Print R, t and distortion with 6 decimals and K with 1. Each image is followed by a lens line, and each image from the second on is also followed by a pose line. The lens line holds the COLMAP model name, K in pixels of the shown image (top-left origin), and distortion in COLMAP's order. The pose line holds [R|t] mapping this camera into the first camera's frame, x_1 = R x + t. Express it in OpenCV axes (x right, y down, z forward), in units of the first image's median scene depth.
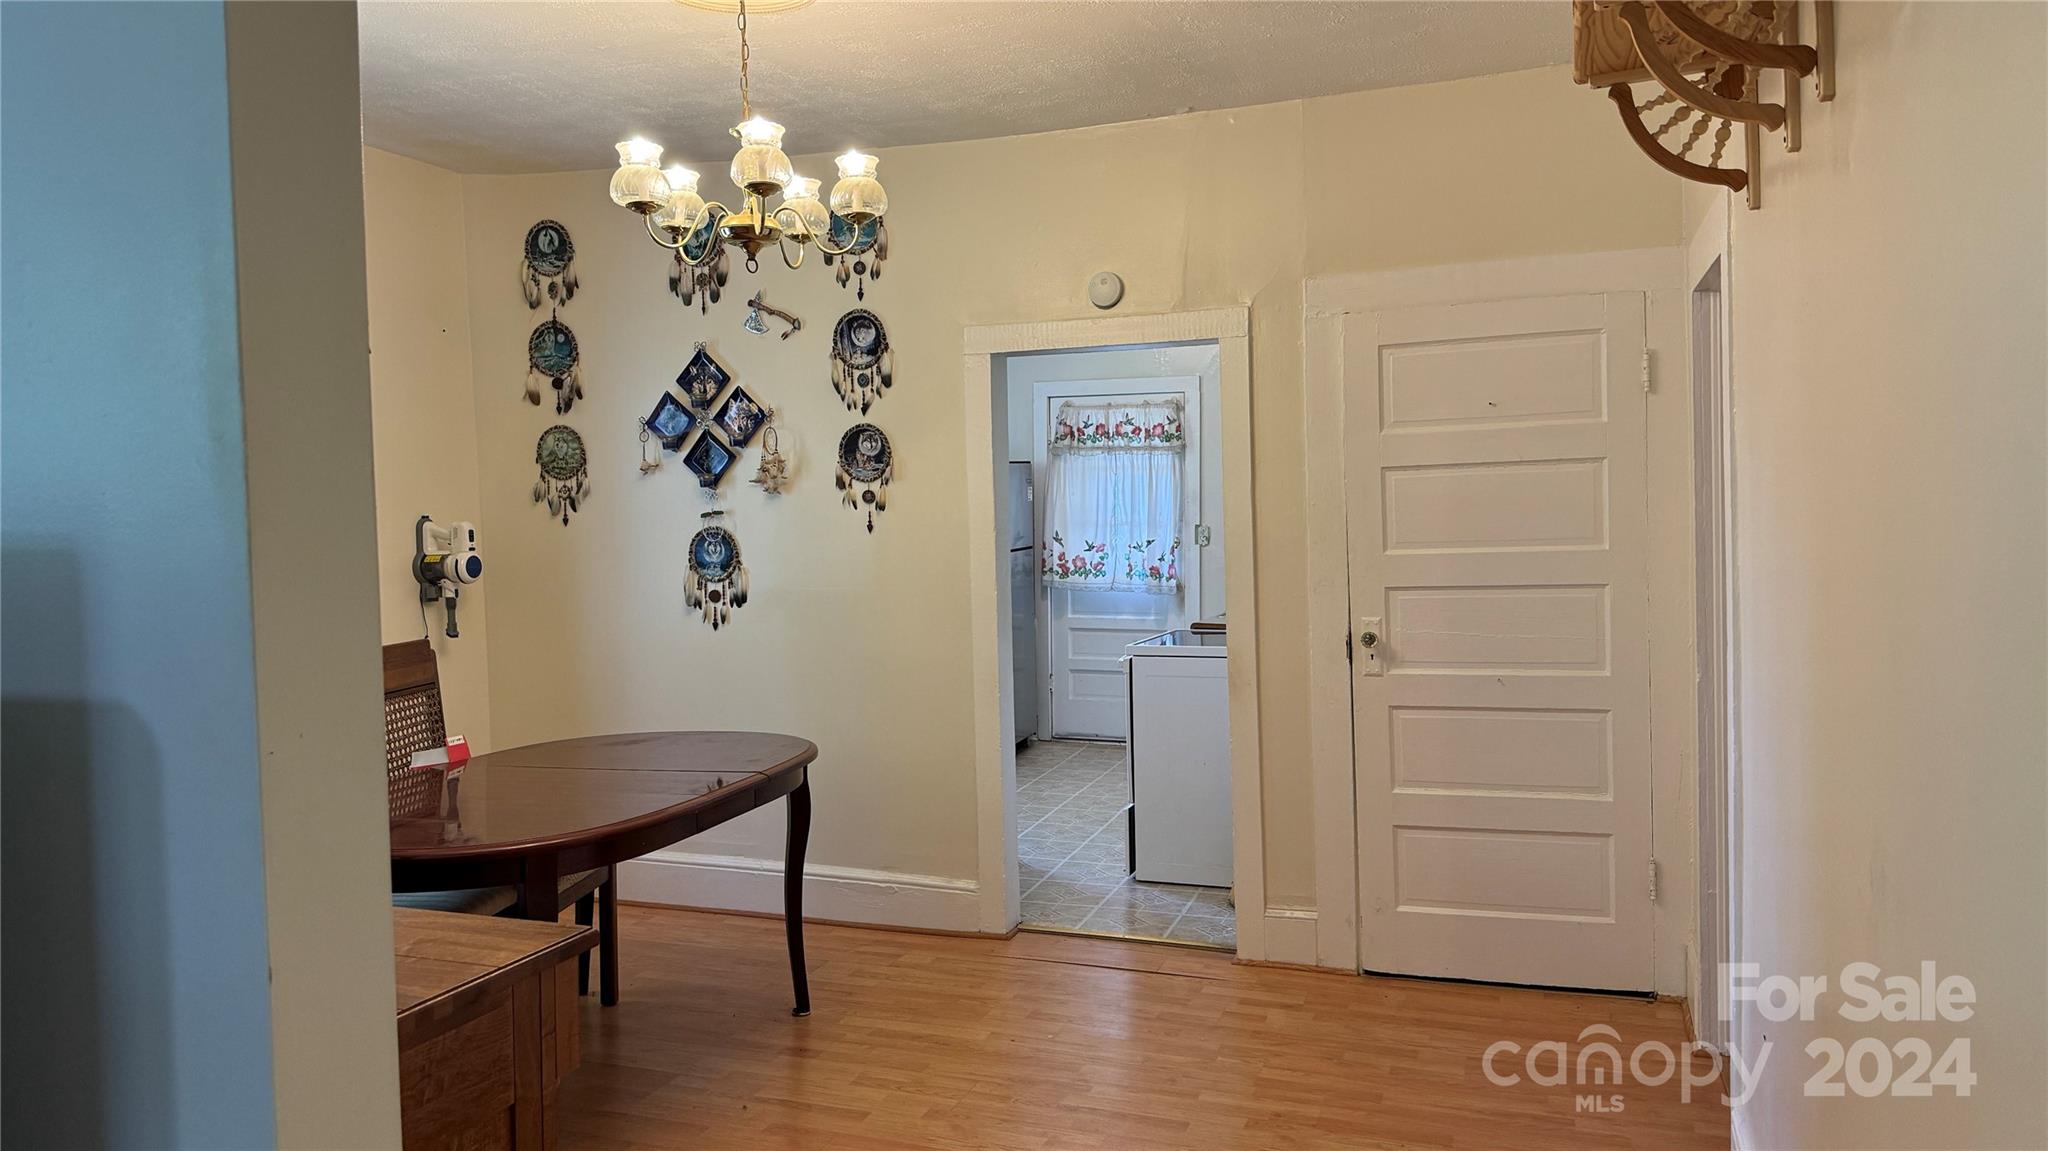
lens RADIAL K [[1440.8, 0, 1006.9], [0, 1440.8, 586.6], [0, 0, 1]] dist [0.178539, -0.323202]
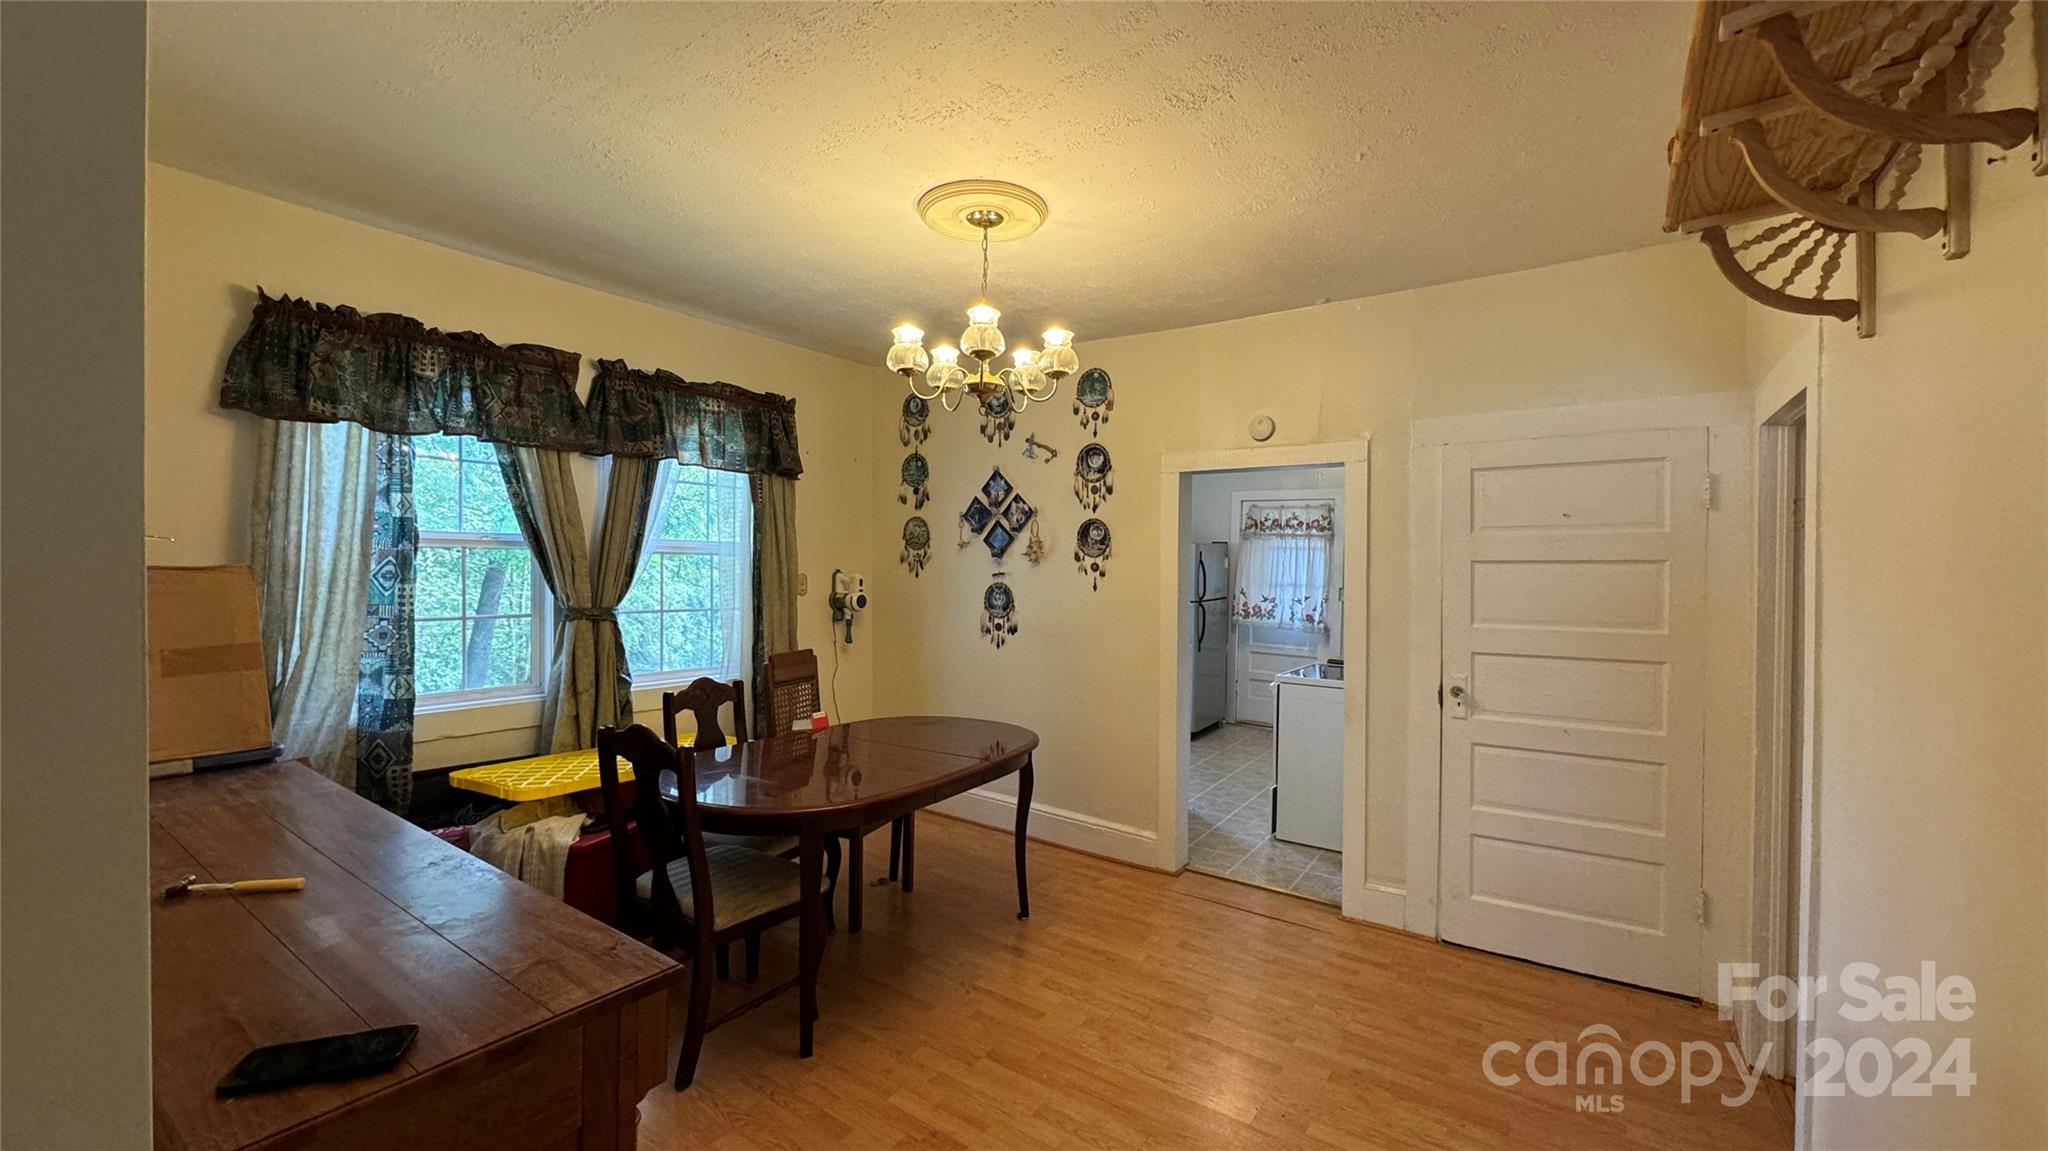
lens RADIAL K [[814.3, 0, 1024.7], [0, 814.3, 582.7], [0, 0, 1]] dist [0.000542, 0.000155]
pose [[0.965891, 0.038889, -0.256013, 0.050989], [-0.045600, 0.998753, -0.020327, -0.025821], [0.254903, 0.031308, 0.966460, 0.168773]]
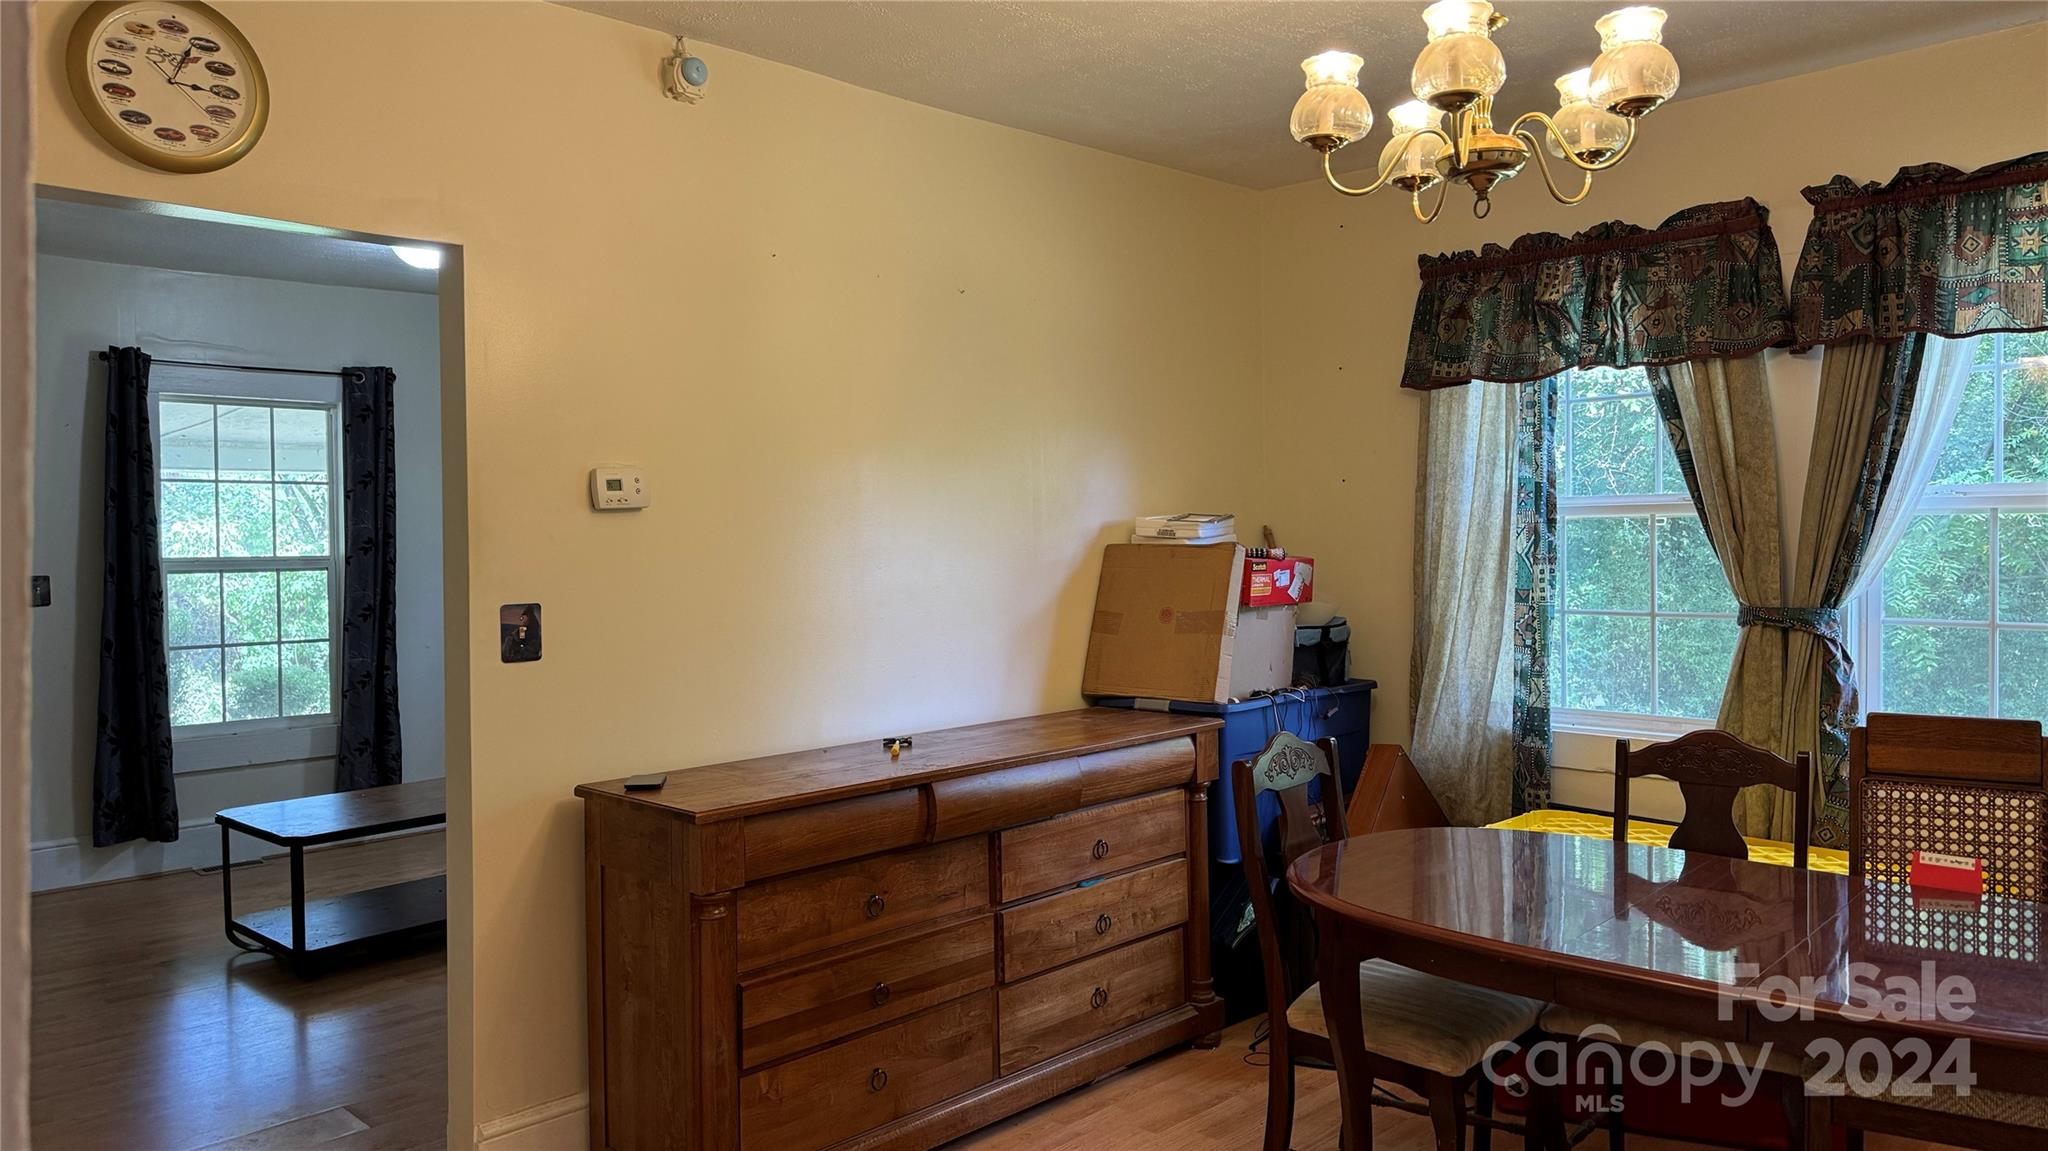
lens RADIAL K [[1464.6, 0, 1016.5], [0, 1464.6, 564.2], [0, 0, 1]] dist [0.065445, -0.077102]
pose [[-0.412242, 0.042897, -0.910064, 0.389822], [-0.023339, 0.998066, 0.057617, -0.060820], [0.910775, 0.044993, -0.410444, 0.730748]]
